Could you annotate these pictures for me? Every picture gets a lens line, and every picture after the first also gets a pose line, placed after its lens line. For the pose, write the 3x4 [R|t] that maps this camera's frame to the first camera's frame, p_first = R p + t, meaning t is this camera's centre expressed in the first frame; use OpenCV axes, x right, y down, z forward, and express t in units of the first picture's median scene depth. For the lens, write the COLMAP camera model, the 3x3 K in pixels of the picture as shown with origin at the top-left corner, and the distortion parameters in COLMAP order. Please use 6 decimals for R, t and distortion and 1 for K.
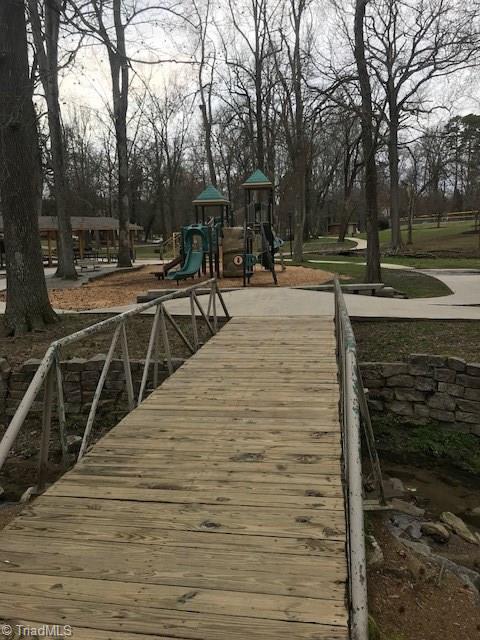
lens RADIAL K [[524.2, 0, 243.2], [0, 524.2, 319.0], [0, 0, 1]] dist [0.046048, -0.073014]
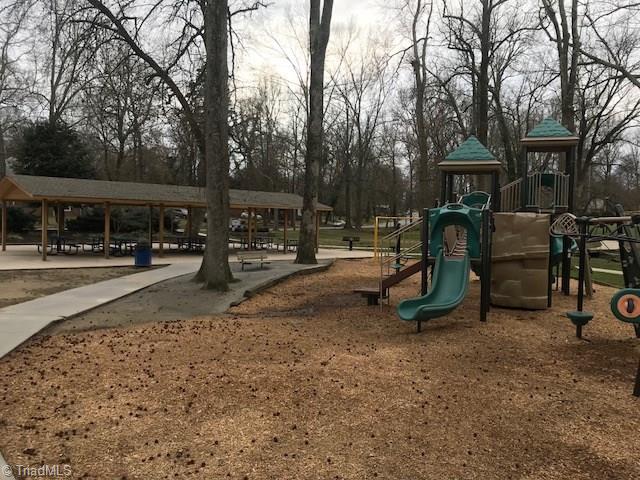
lens RADIAL K [[524.2, 0, 319.5], [0, 524.2, 240.6], [0, 0, 1]] dist [0.046048, -0.073014]
pose [[0.980841, 0.055824, -0.186643, -0.052915], [-0.077030, 0.991122, -0.108366, -0.035243], [0.178936, 0.120667, 0.976433, 0.213451]]
